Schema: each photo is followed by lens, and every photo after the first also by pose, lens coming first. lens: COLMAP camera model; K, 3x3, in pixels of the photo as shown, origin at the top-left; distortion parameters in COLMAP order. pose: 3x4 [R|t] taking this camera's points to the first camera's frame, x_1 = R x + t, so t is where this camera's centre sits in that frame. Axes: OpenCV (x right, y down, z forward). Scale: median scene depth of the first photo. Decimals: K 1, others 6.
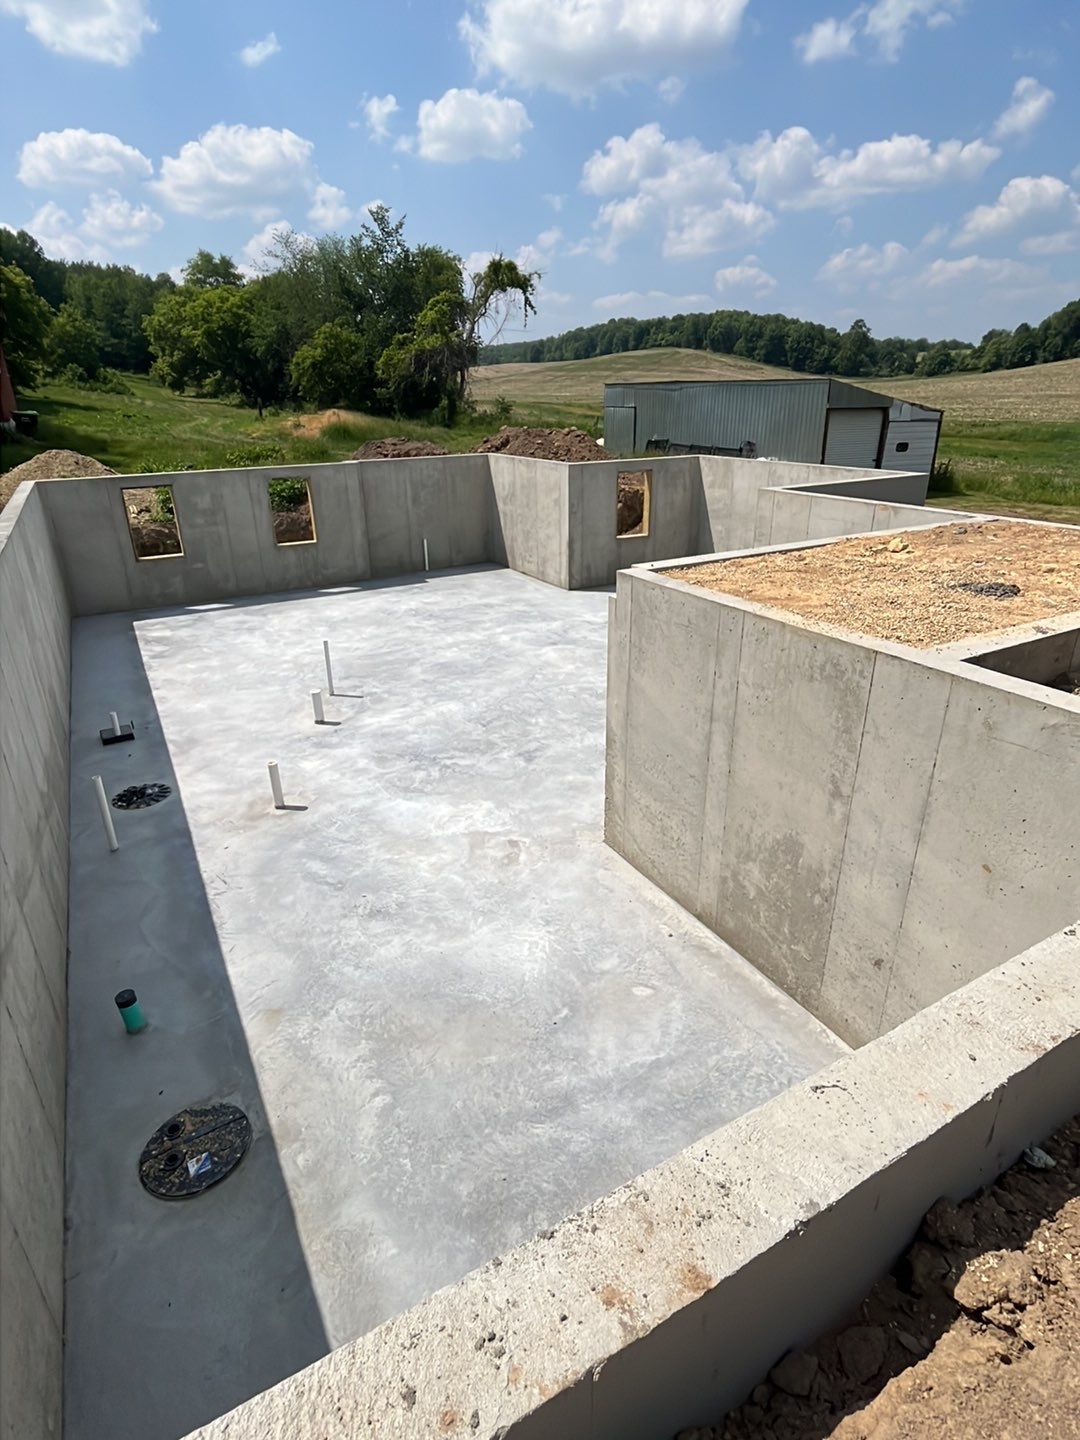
lens RADIAL K [[764.7, 0, 537.6], [0, 764.7, 703.6], [0, 0, 1]] dist [0.012235, -0.017098]
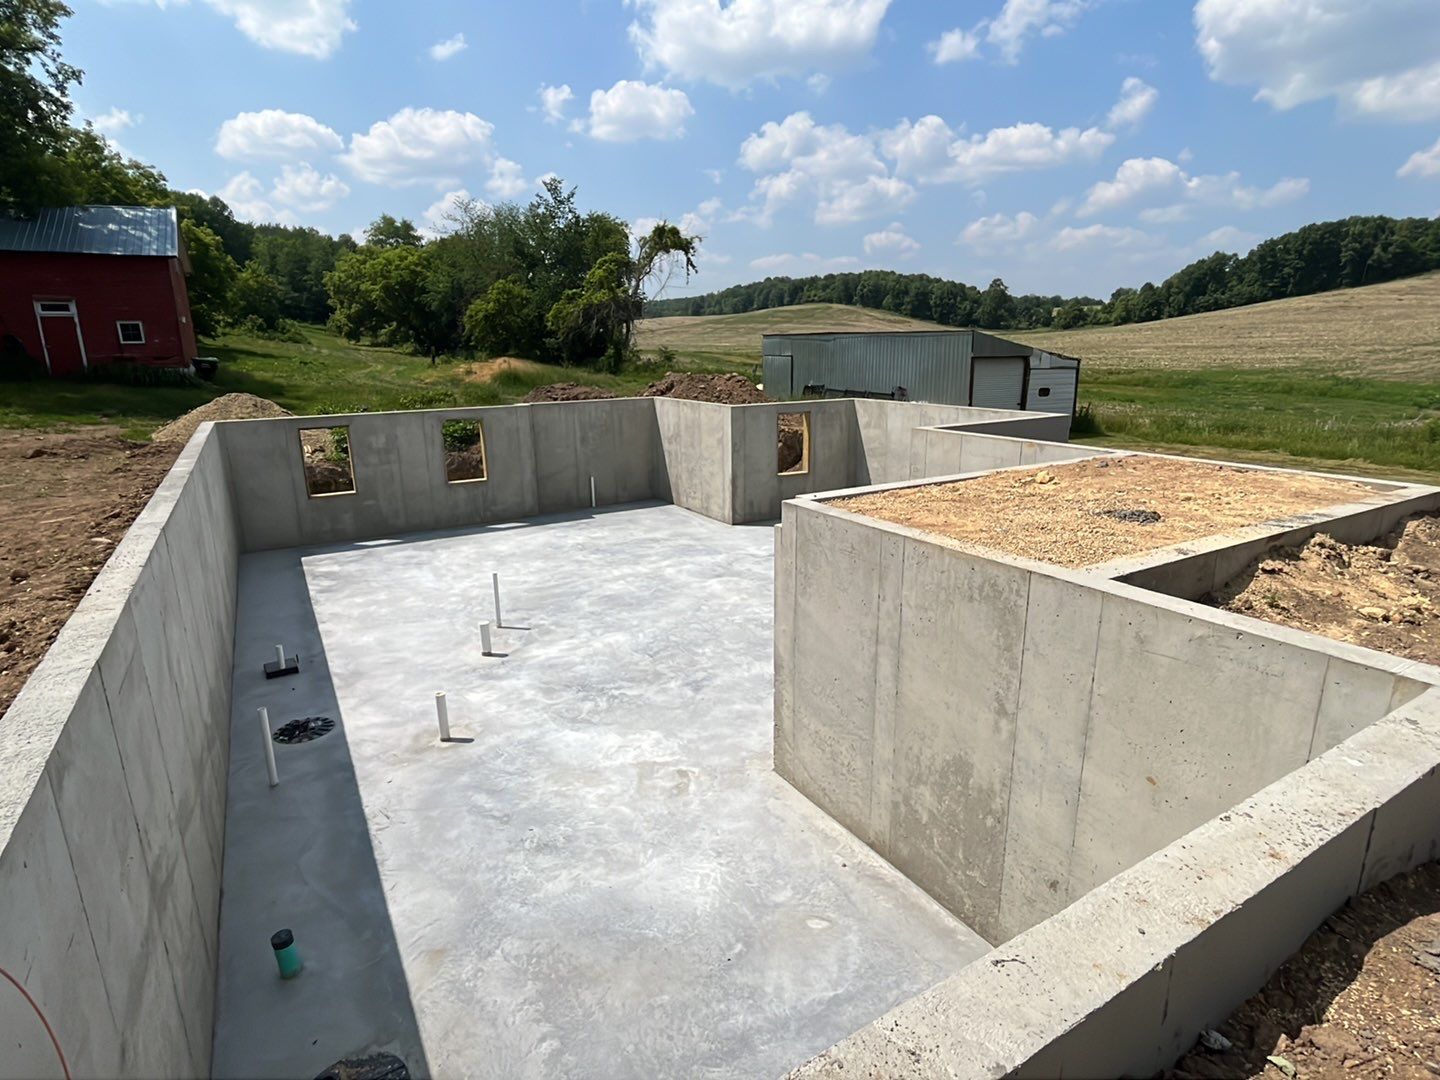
lens RADIAL K [[761.8, 0, 718.7], [0, 761.8, 529.3], [0, 0, 1]] dist [0.011329, -0.016002]
pose [[0.999668, -0.003977, 0.025443, -0.004307], [0.007637, 0.989339, -0.145430, 0.006703], [-0.024593, 0.145576, 0.989041, -0.011515]]
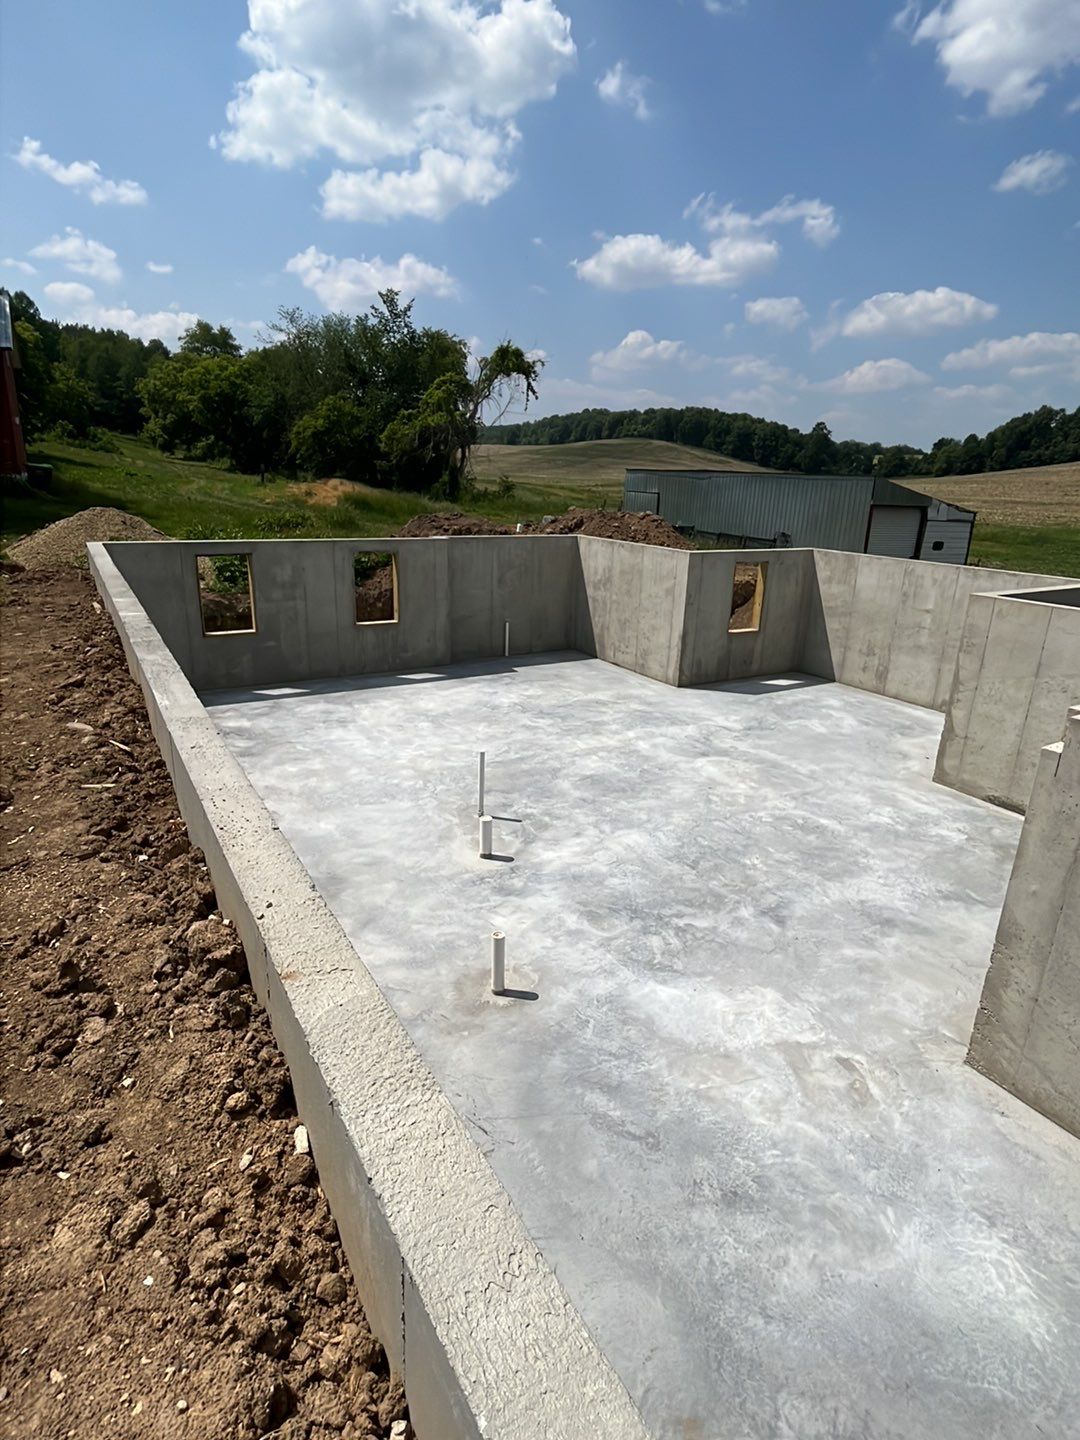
lens RADIAL K [[764.7, 0, 537.6], [0, 764.7, 703.6], [0, 0, 1]] dist [0.012235, -0.017098]
pose [[0.998177, 0.038525, 0.046461, -0.182841], [-0.033989, 0.994921, -0.094744, -0.040667], [-0.049875, 0.092992, 0.994417, 0.118670]]
